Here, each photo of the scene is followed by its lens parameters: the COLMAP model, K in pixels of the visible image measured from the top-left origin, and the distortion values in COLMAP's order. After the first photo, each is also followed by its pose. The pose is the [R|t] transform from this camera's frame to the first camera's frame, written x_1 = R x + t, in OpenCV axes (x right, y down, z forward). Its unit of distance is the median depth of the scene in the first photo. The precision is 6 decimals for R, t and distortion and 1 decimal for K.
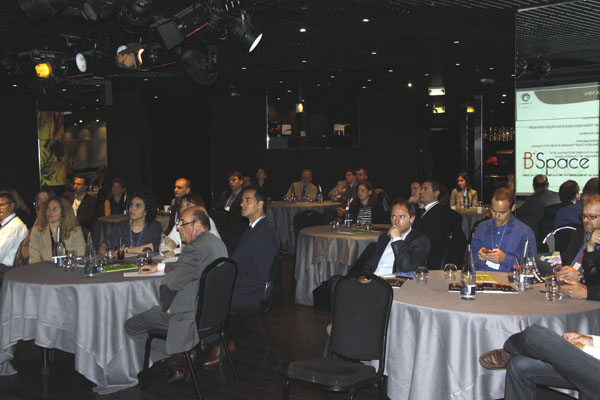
lens RADIAL K [[797.8, 0, 300.2], [0, 797.8, 202.2], [0, 0, 1]] dist [0.008239, 0.000000]
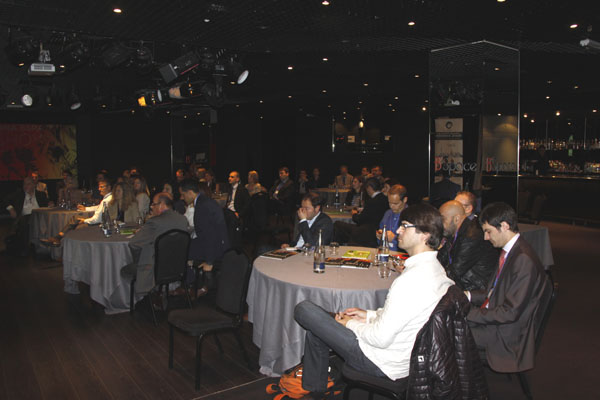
lens RADIAL K [[510.2, 0, 285.9], [0, 510.2, 199.4], [0, 0, 1]] dist [-0.166083, 0.072269]
pose [[0.968083, 0.034101, -0.248298, 0.303399], [-0.027424, 0.999164, 0.030304, -0.014580], [0.249124, -0.022528, 0.968210, 0.181035]]
